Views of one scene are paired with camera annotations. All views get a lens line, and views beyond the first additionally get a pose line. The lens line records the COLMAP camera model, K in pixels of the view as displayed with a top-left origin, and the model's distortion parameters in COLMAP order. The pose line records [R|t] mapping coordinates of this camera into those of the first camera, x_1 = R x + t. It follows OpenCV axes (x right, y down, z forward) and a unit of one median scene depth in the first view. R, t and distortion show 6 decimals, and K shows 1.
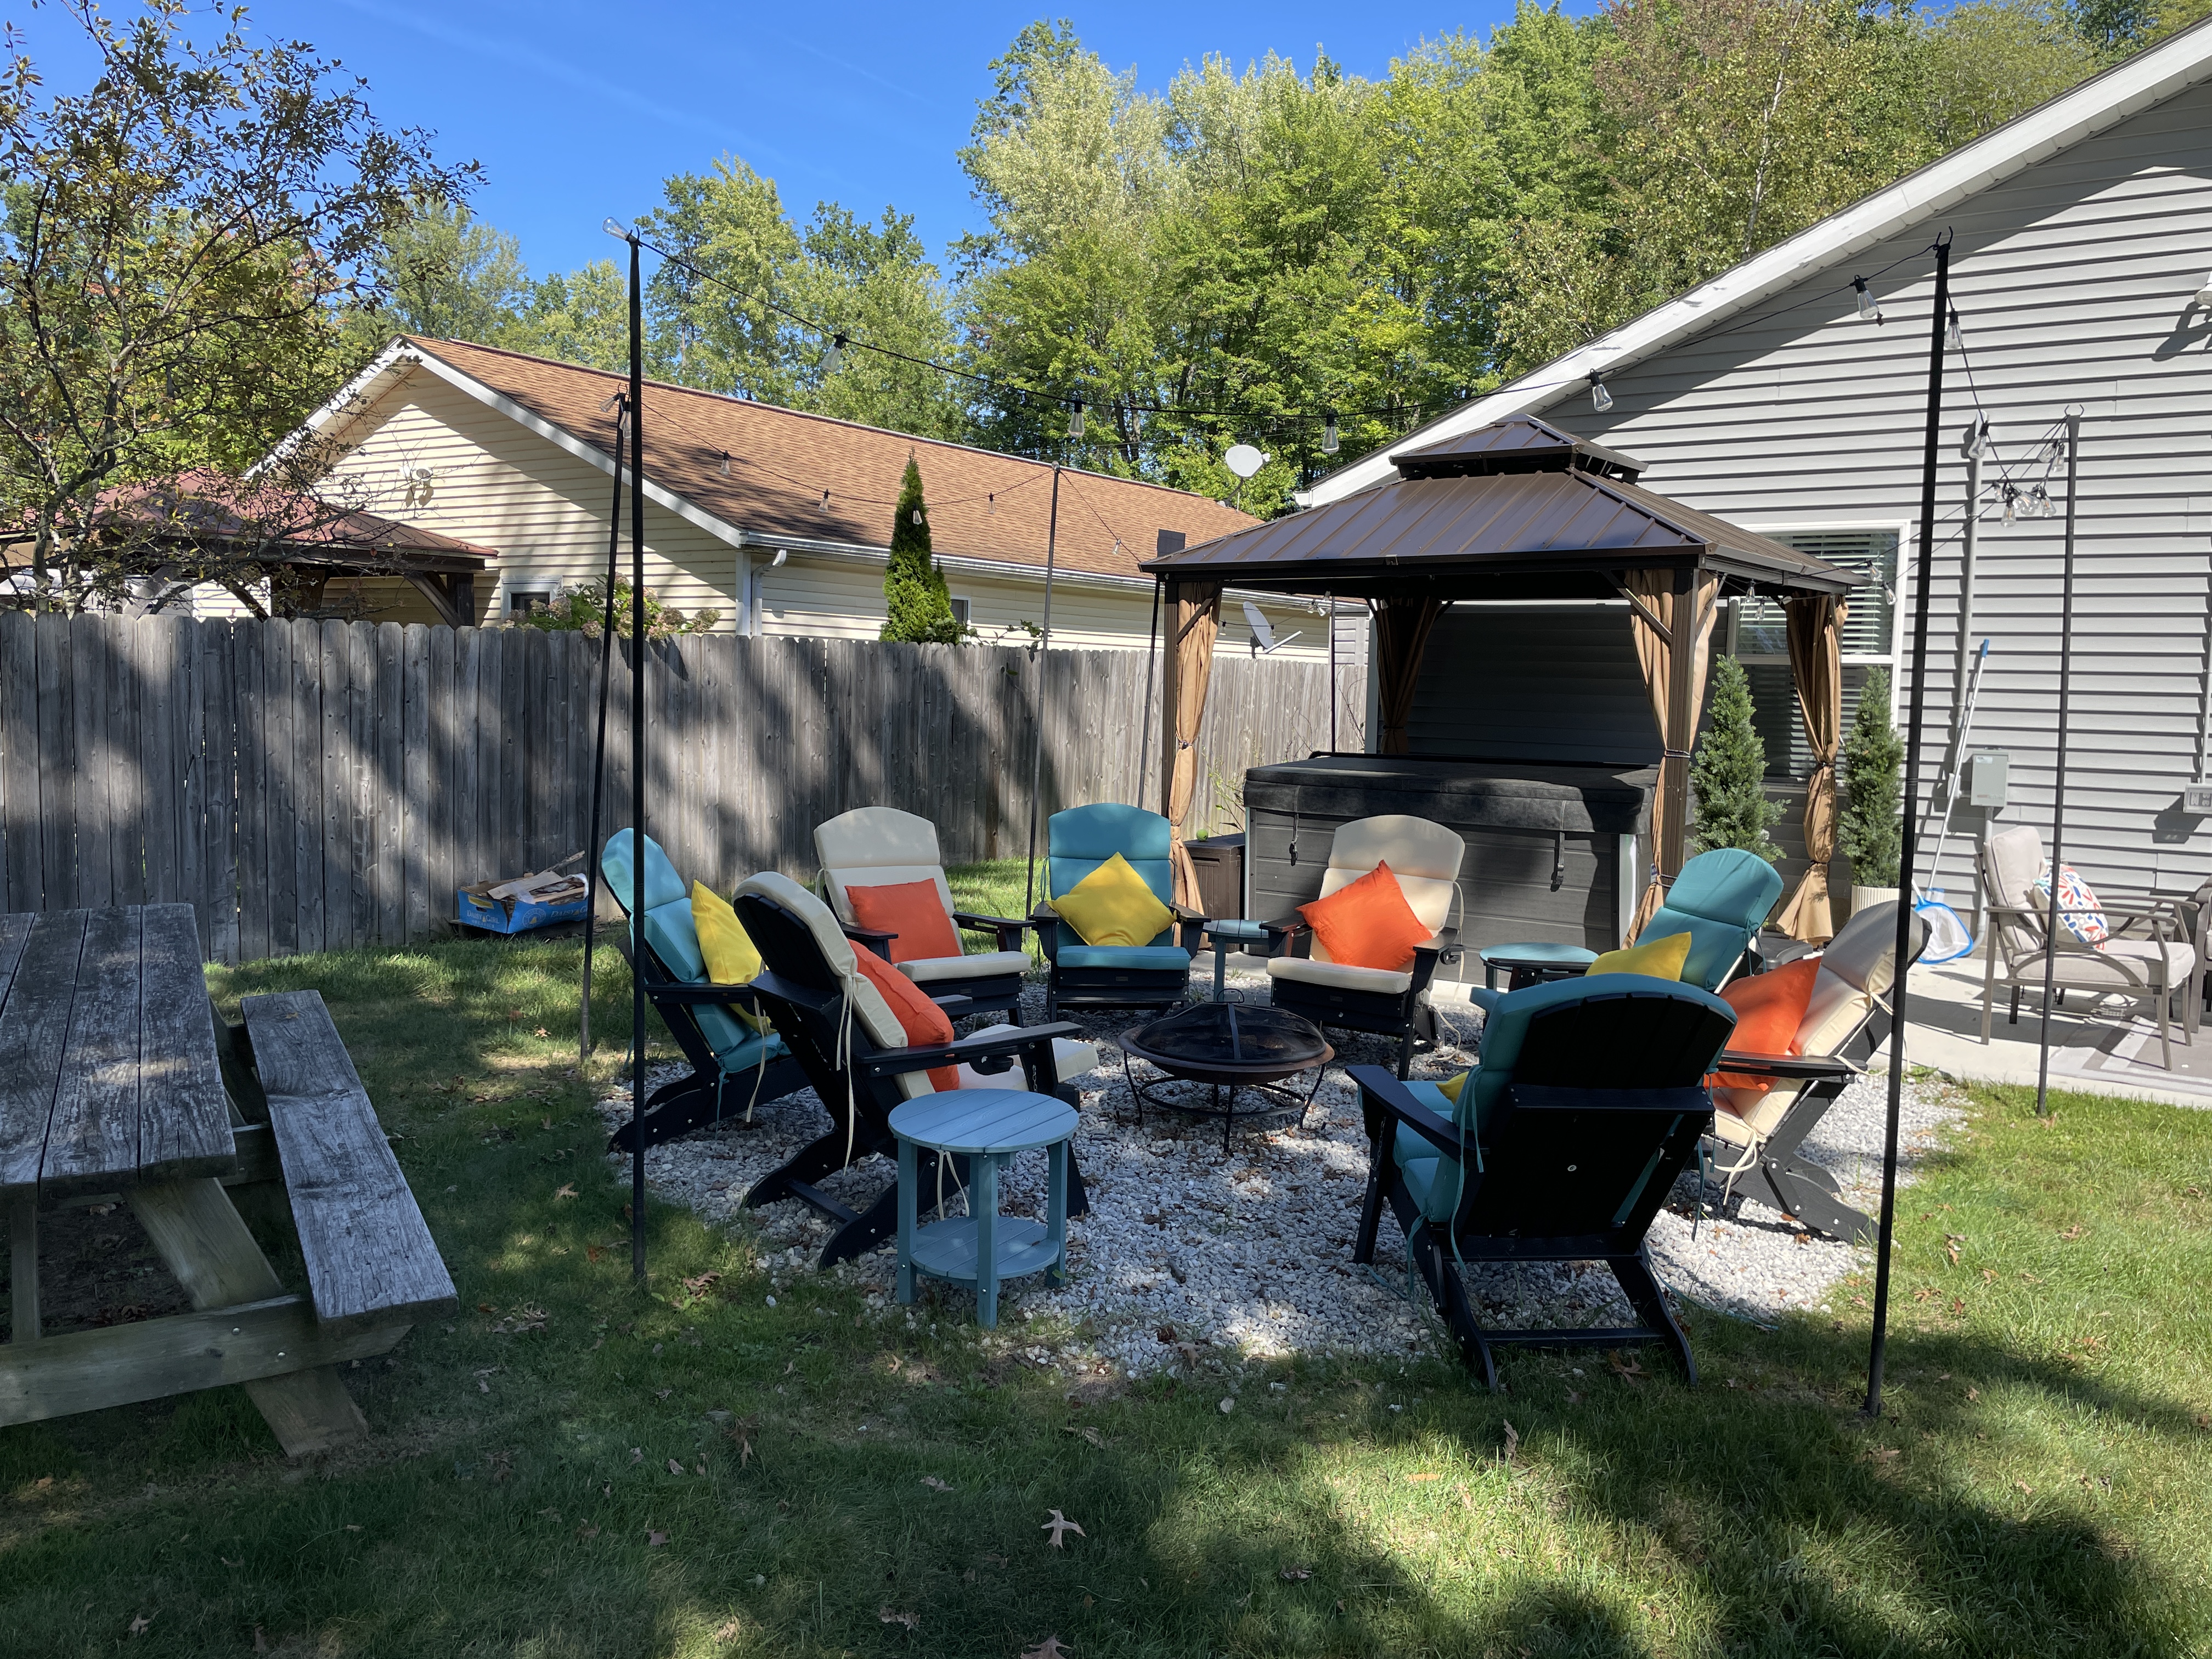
lens RADIAL K [[1719.2, 0, 1106.0], [0, 1719.2, 829.5], [0, 0, 1]] dist [0.097878, -0.128818]
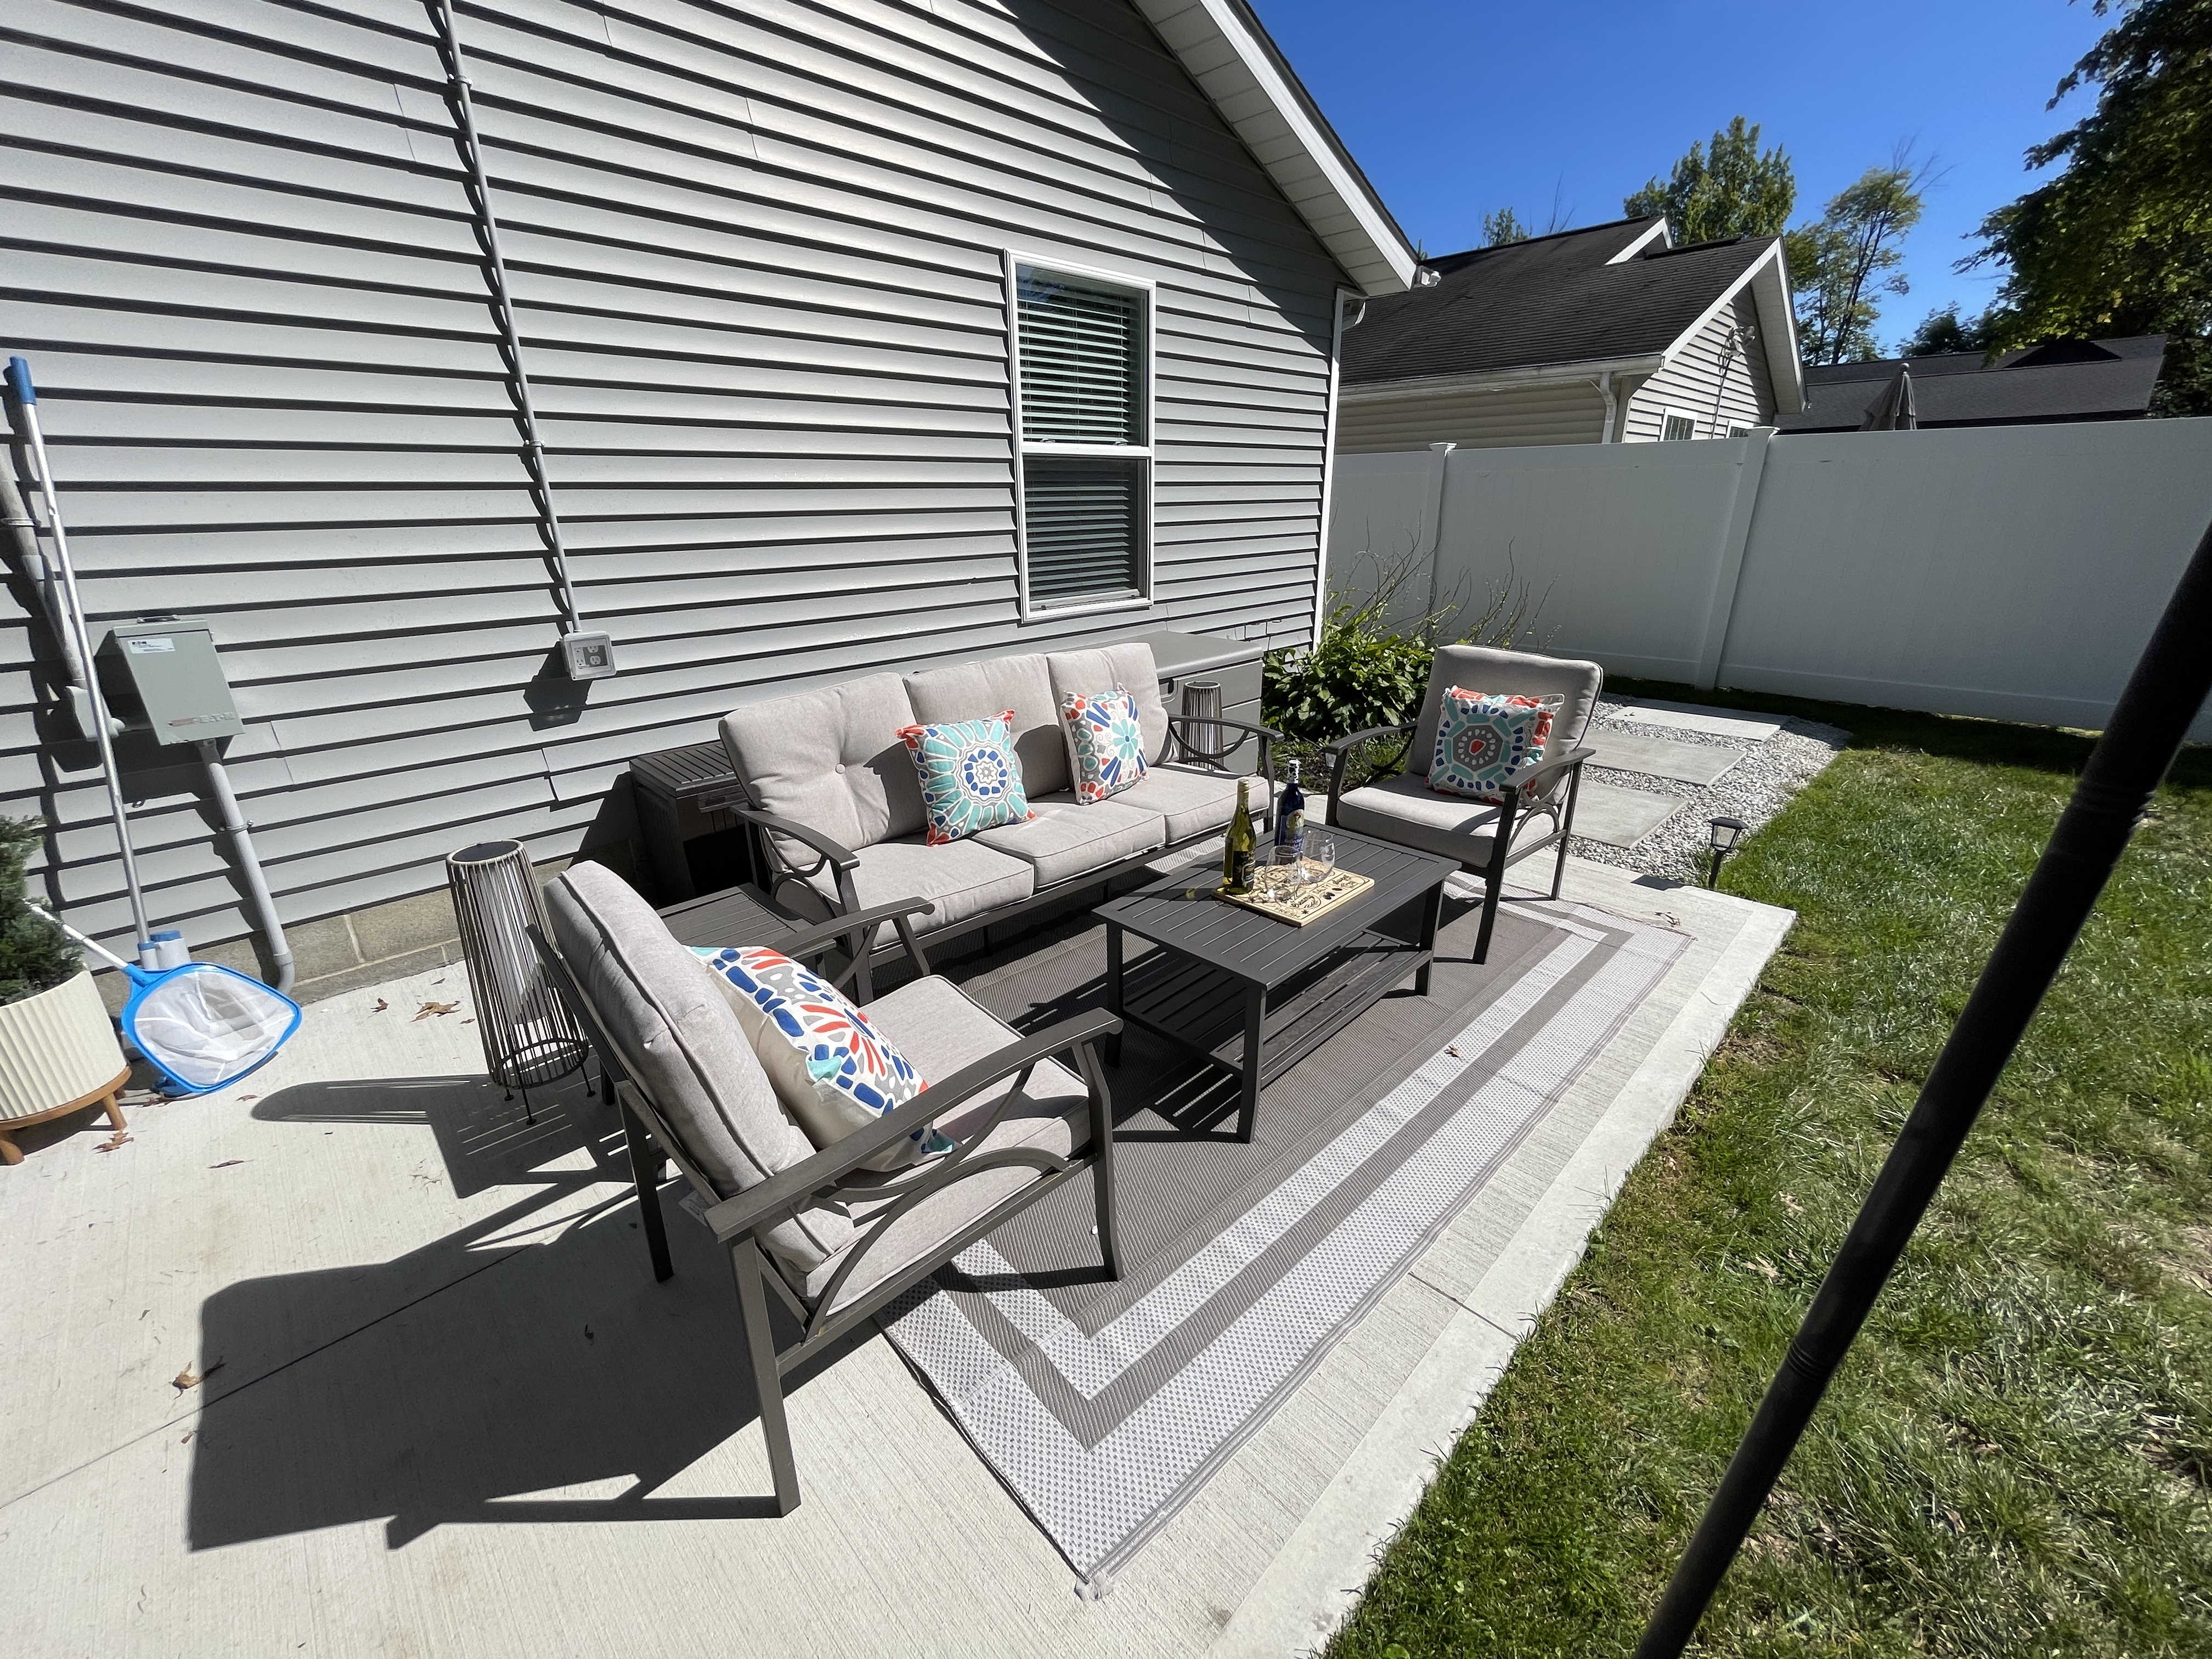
lens RADIAL K [[894.1, 0, 1106.0], [0, 894.1, 829.5], [0, 0, 1]] dist [-0.001641, -0.000110]
pose [[0.170509, -0.364980, 0.915268, 0.308646], [0.102359, 0.930406, 0.351947, -0.051338], [-0.980025, 0.033676, 0.196002, 0.700897]]
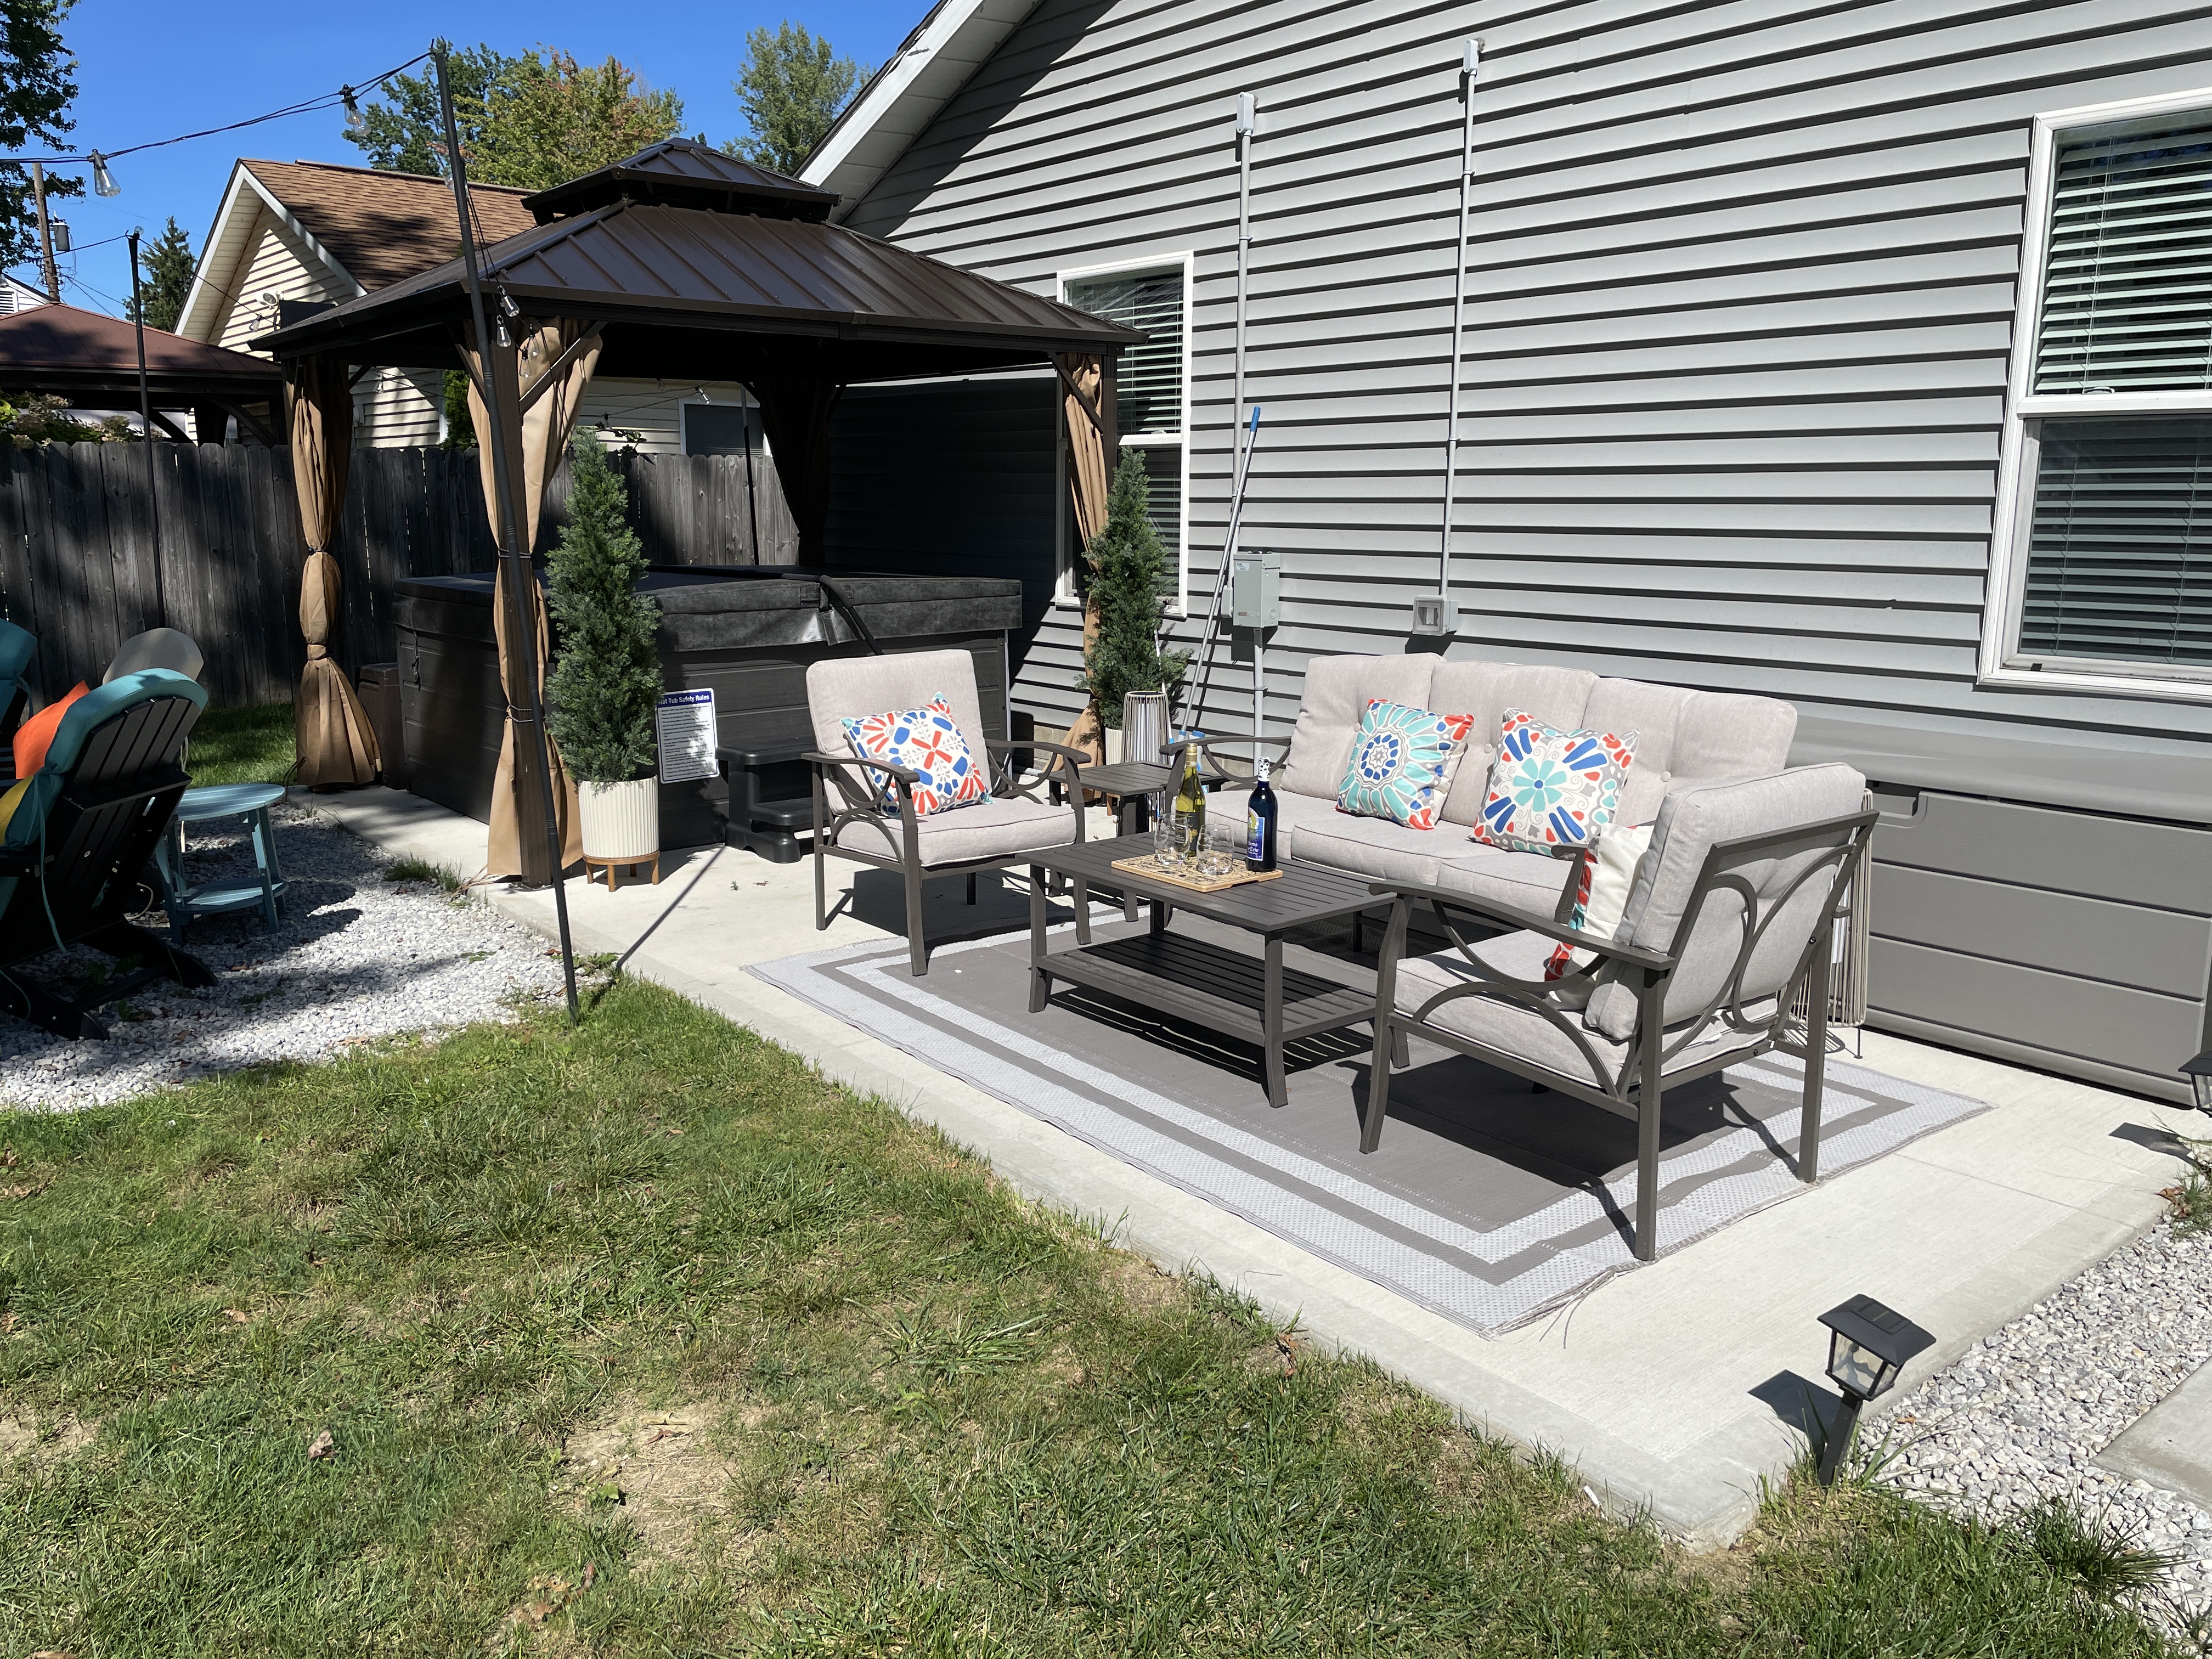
lens RADIAL K [[1719.2, 0, 1106.0], [0, 1719.2, 829.5], [0, 0, 1]] dist [0.097878, -0.128818]
pose [[0.962211, 0.034765, -0.270076, 0.650239], [-0.008292, 0.995098, 0.098550, 0.001442], [0.272178, -0.092586, 0.957782, 0.234429]]
